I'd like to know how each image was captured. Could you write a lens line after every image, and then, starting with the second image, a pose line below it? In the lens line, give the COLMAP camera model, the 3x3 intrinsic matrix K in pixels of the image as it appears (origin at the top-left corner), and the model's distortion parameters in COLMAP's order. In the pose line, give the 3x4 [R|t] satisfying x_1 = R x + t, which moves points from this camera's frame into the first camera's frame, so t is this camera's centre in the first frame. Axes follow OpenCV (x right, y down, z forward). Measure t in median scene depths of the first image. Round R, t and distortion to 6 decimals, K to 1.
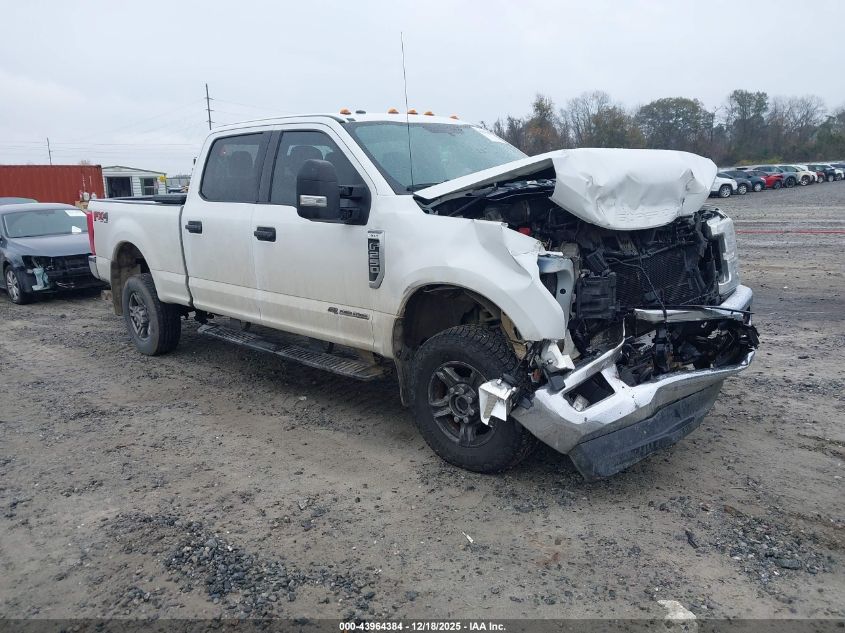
lens RADIAL K [[665.2, 0, 422.6], [0, 665.2, 319.0], [0, 0, 1]] dist [0.080946, -0.107177]
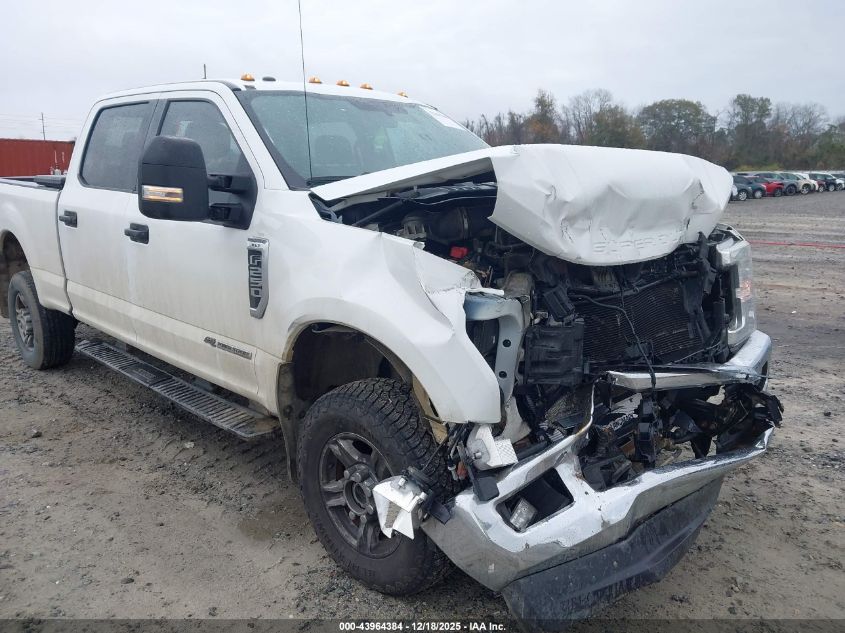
lens RADIAL K [[668.3, 0, 422.5], [0, 668.3, 316.5], [0, 0, 1]] dist [0.050372, -0.066980]
pose [[0.999123, 0.040925, 0.008903, 0.100635], [-0.040995, 0.999128, 0.007926, -0.061305], [-0.008571, -0.008284, 0.999929, 0.271873]]
